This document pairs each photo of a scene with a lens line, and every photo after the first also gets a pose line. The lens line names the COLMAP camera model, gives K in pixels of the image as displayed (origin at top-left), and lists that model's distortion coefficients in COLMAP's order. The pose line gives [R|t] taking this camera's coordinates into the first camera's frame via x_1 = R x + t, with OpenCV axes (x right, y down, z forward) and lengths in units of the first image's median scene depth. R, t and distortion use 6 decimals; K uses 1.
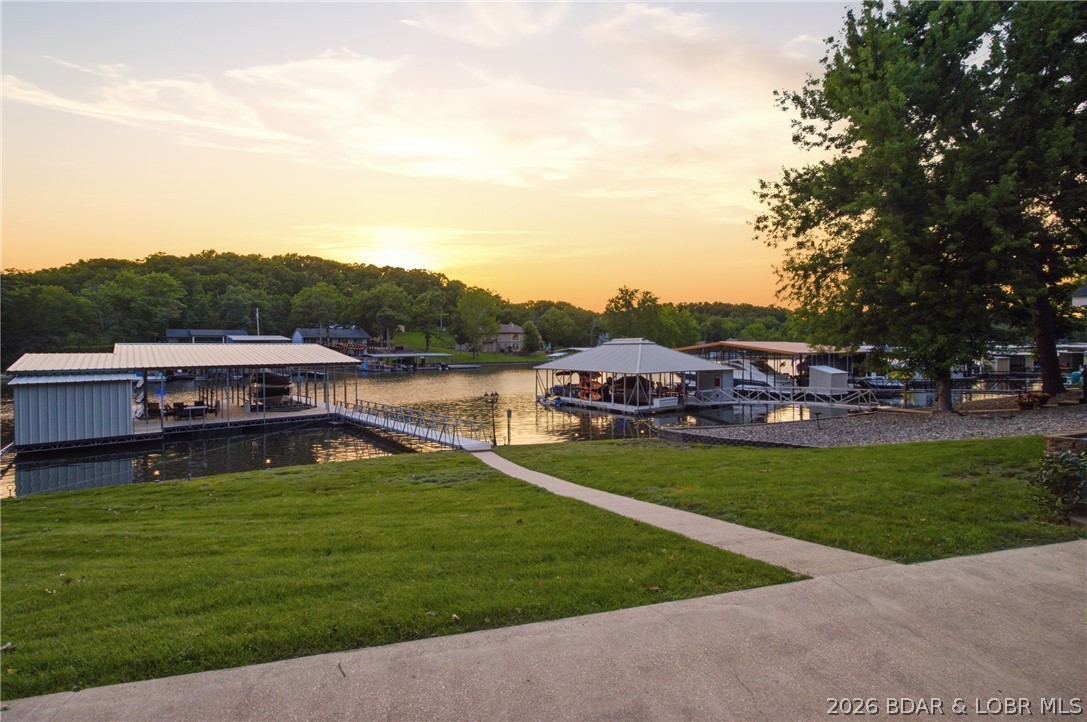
lens RADIAL K [[503.4, 0, 532.8], [0, 503.4, 351.5], [0, 0, 1]] dist [-0.002867, 0.005603]
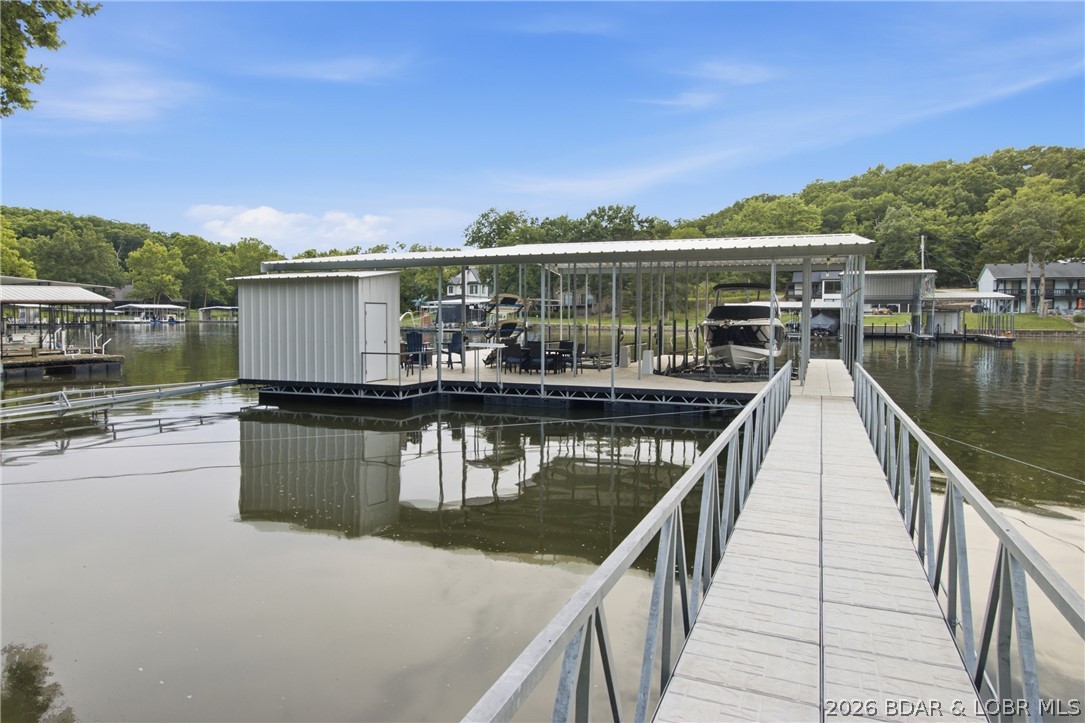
lens RADIAL K [[698.6, 0, 558.3], [0, 698.6, 333.5], [0, 0, 1]] dist [-0.013673, 0.014321]
pose [[0.495242, 0.029636, -0.868249, -0.019082], [-0.015601, 0.999560, 0.025220, 0.022243], [0.868615, 0.001055, 0.495487, 0.198244]]
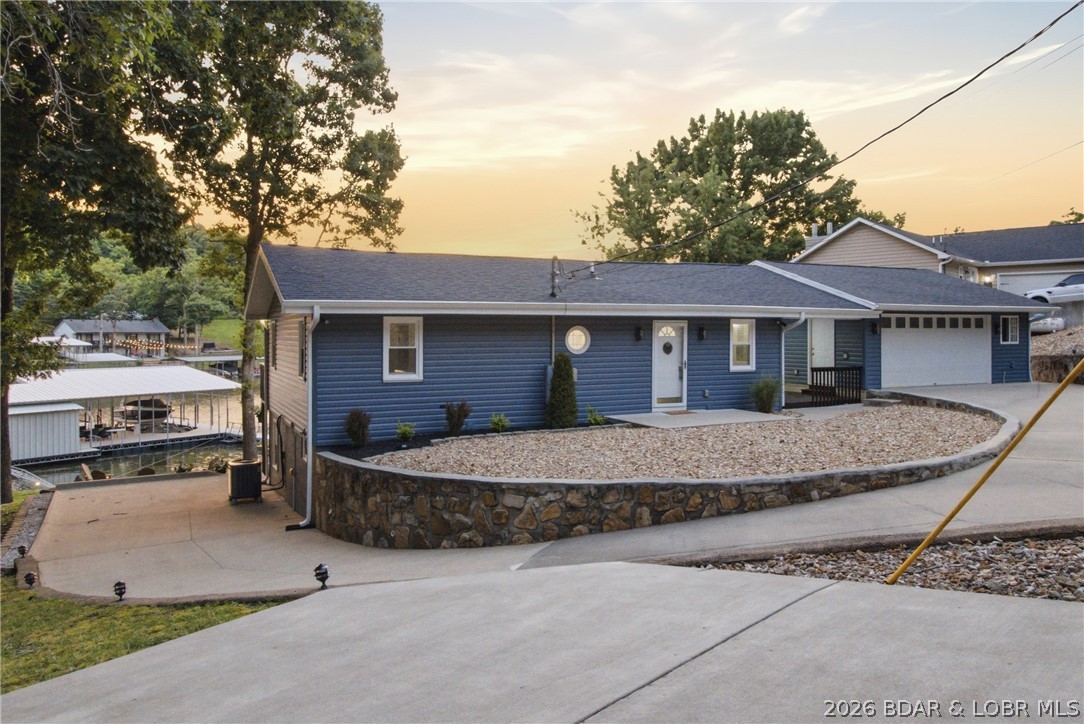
lens RADIAL K [[793.5, 0, 547.5], [0, 793.5, 356.4], [0, 0, 1]] dist [0.025963, 0.000626]
pose [[0.981085, 0.002655, 0.193557, -0.008217], [-0.008457, 0.999539, 0.029156, -0.036482], [-0.193390, -0.030241, 0.980656, -0.301555]]
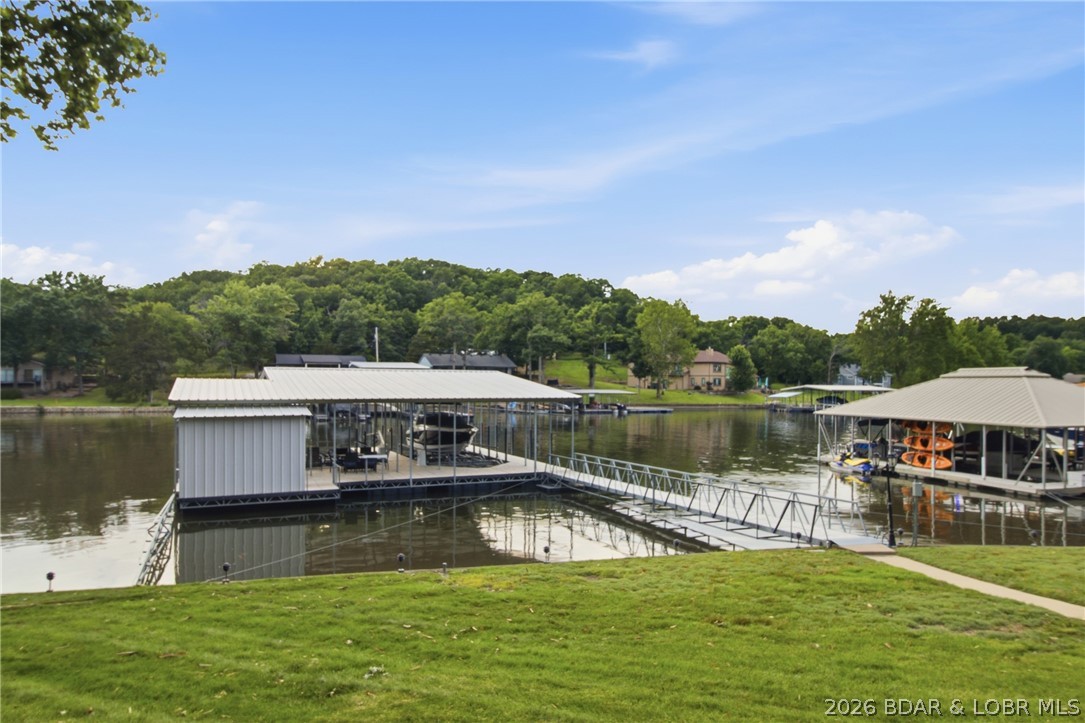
lens RADIAL K [[698.6, 0, 529.0], [0, 698.6, 389.4], [0, 0, 1]] dist [-0.013673, 0.014321]
pose [[0.967909, 0.015221, -0.250840, -0.058812], [-0.015329, 0.999881, 0.001523, 0.003095], [0.250833, 0.002371, 0.968027, 0.026953]]
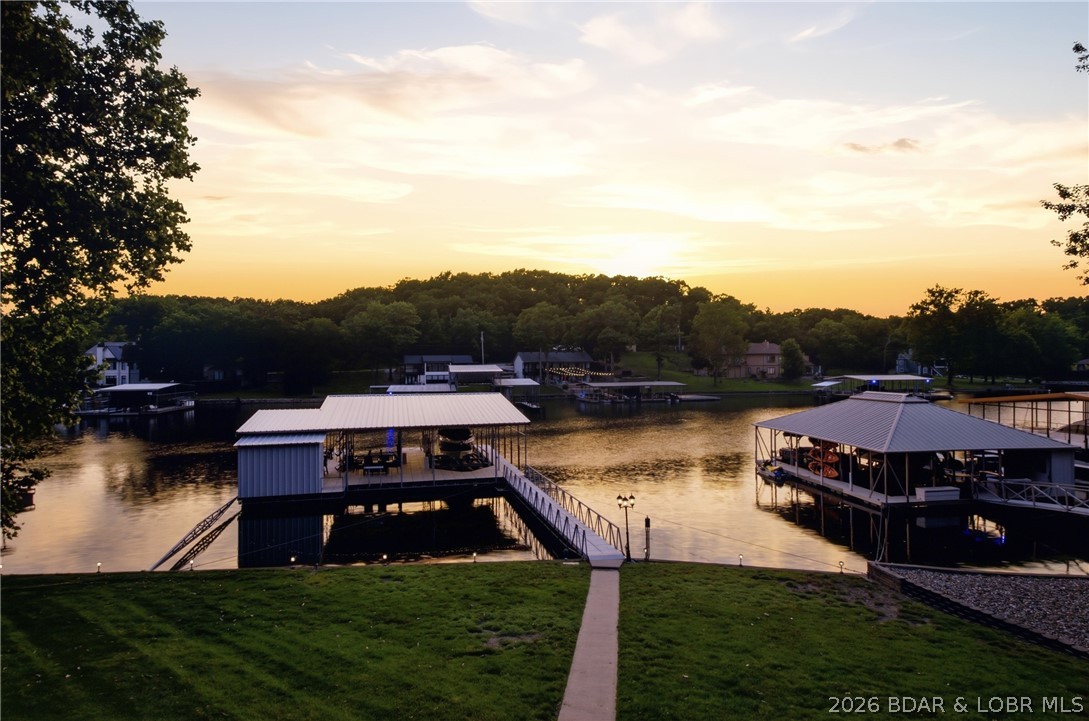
lens RADIAL K [[594.4, 0, 537.4], [0, 594.4, 360.8], [0, 0, 1]] dist [-0.015721, 0.007084]
pose [[0.903605, -0.001389, -0.428364, 0.043983], [-0.000506, 0.999991, -0.004309, -0.029060], [0.428366, 0.004110, 0.903596, 0.012056]]
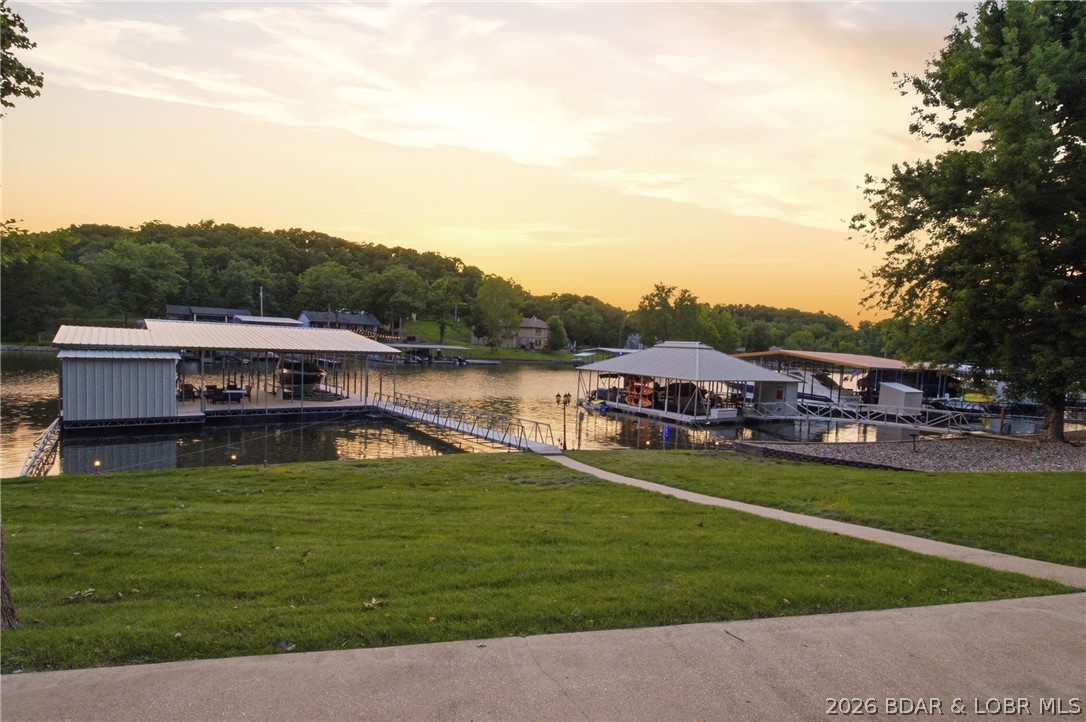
lens RADIAL K [[555.1, 0, 528.8], [0, 555.1, 379.9], [0, 0, 1]] dist [-0.002901, 0.004201]
pose [[0.998178, 0.053742, -0.027441, -0.025361], [-0.052115, 0.997018, 0.056922, 0.000322], [0.030418, -0.055388, 0.998001, -0.006885]]
